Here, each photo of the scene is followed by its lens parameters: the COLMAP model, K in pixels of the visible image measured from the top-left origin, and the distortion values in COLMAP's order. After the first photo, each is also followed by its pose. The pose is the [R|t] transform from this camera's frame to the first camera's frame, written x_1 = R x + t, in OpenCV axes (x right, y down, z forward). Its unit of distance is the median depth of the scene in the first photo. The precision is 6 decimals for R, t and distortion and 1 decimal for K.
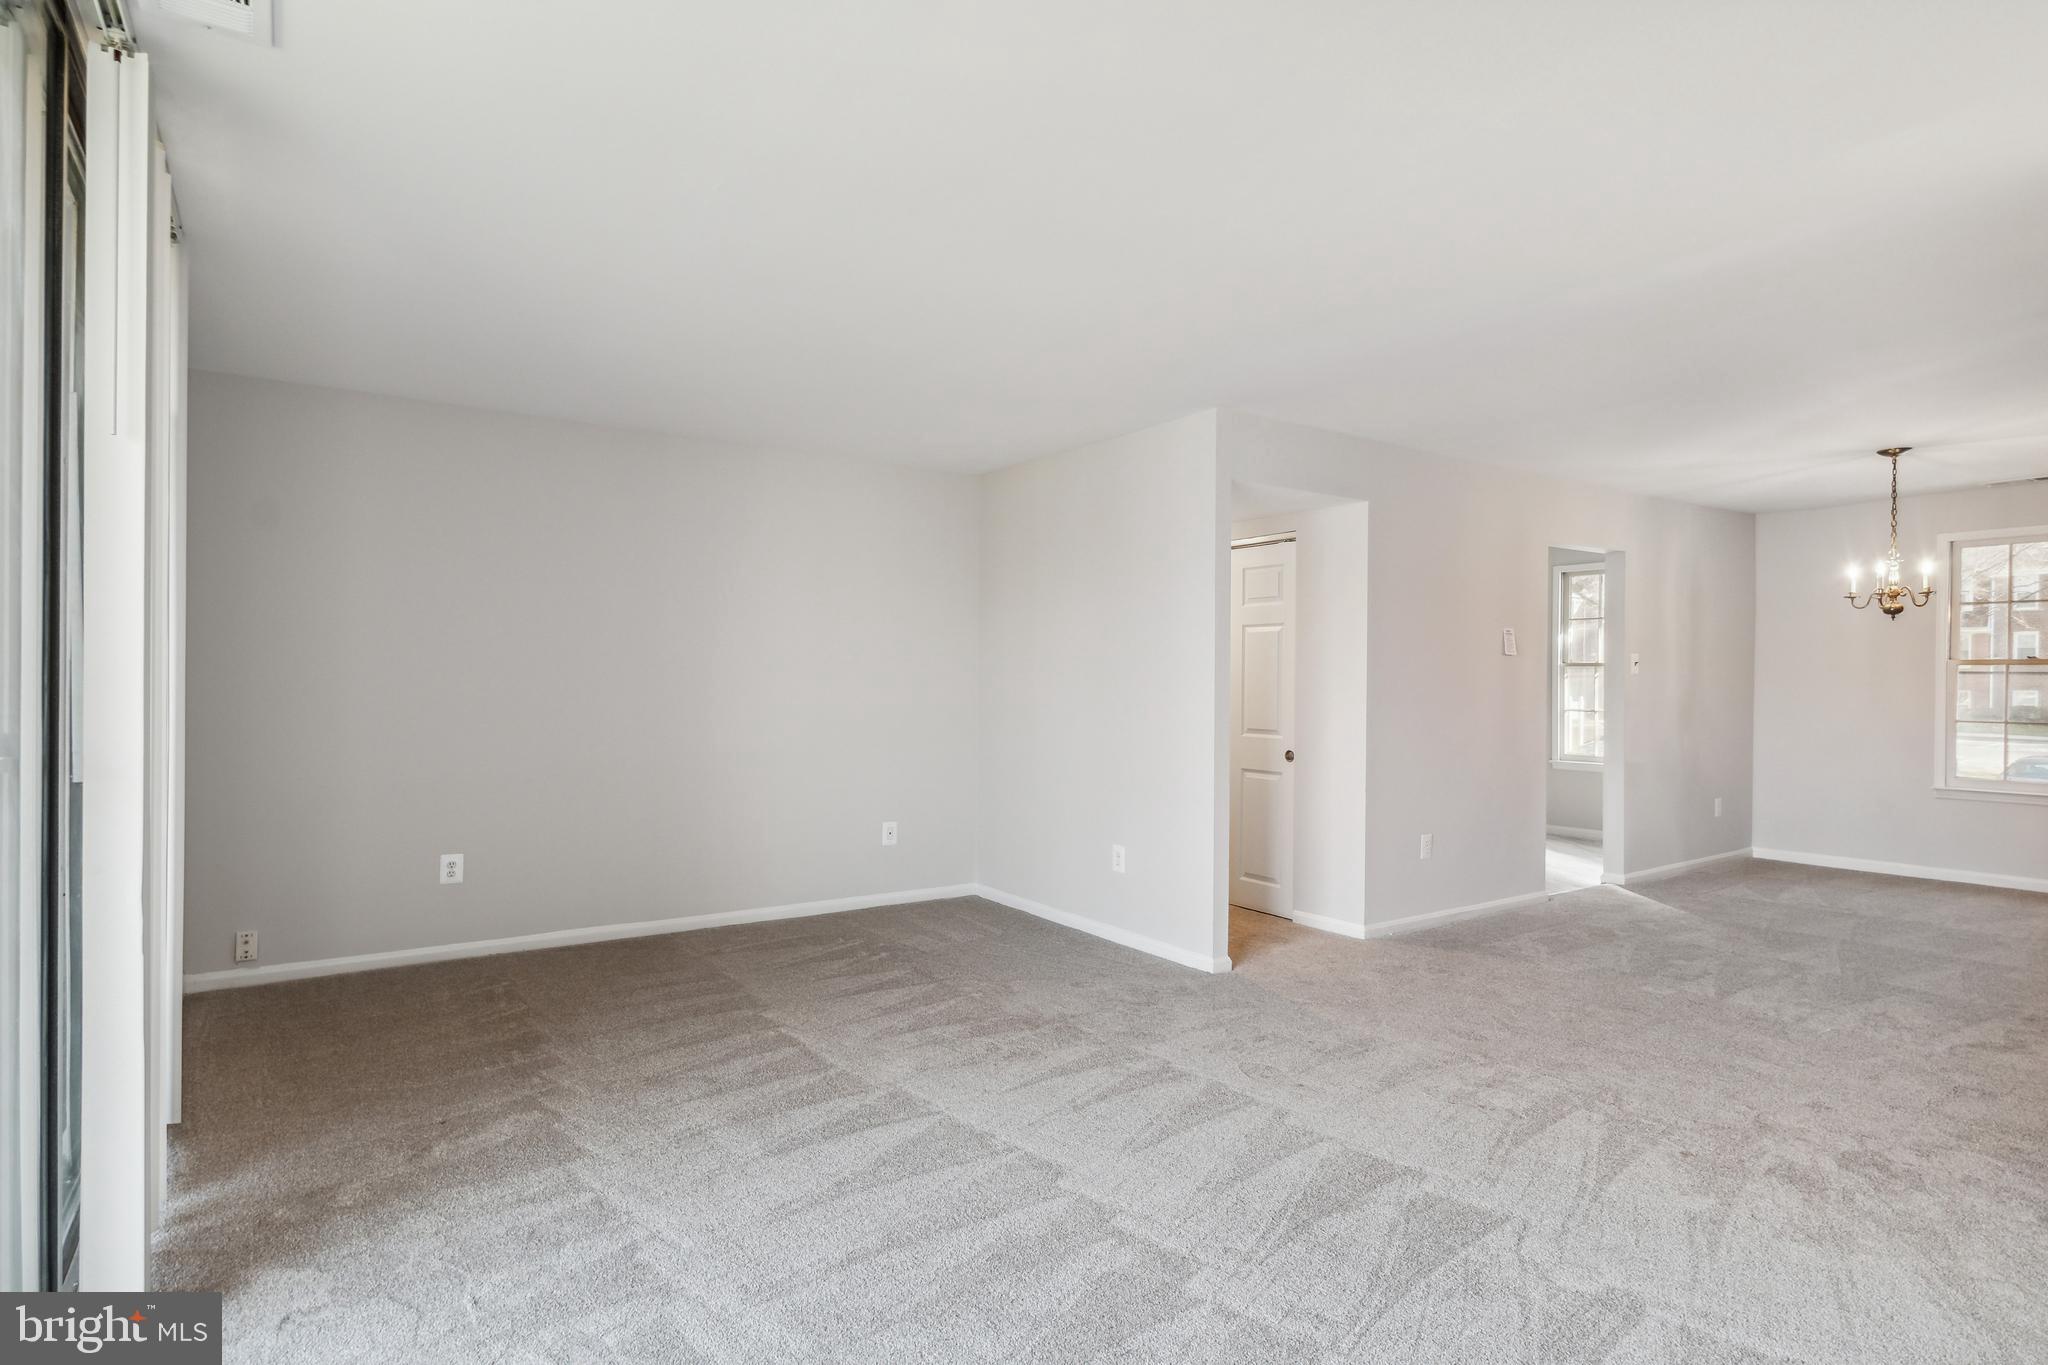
lens RADIAL K [[1013.6, 0, 1024.0], [0, 1013.6, 682.5], [0, 0, 1]] dist [-0.001740, -0.000710]
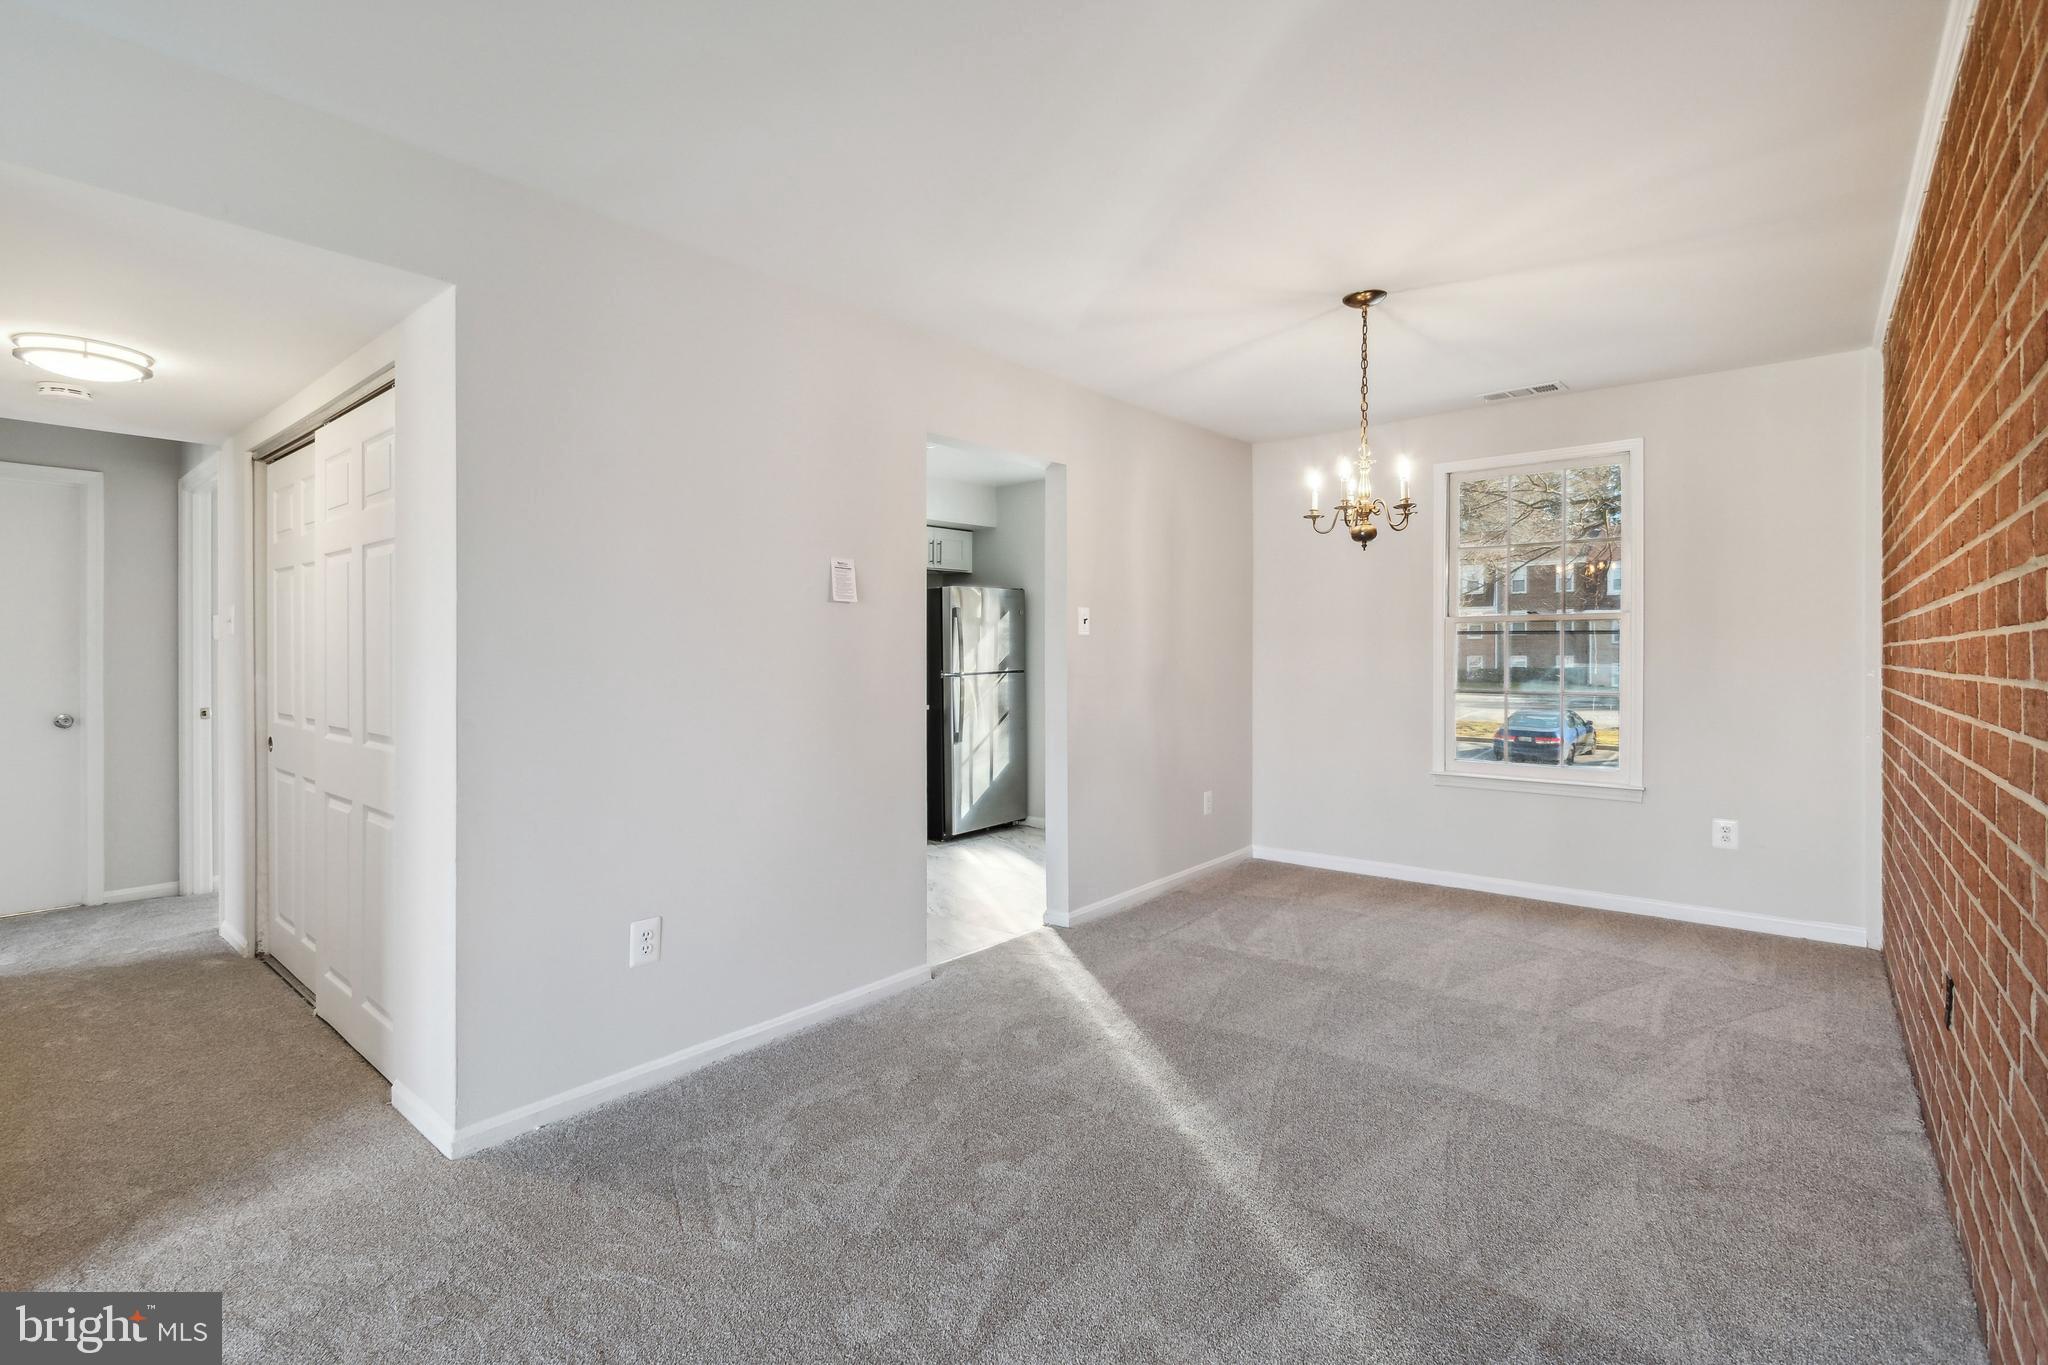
lens RADIAL K [[933.0, 0, 977.5], [0, 933.0, 650.0], [0, 0, 1]] dist [0.000661, -0.000008]
pose [[0.967397, -0.005187, 0.253210, 0.449439], [0.006046, 0.999978, -0.002613, 0.004645], [-0.253191, 0.004059, 0.967408, 0.462022]]
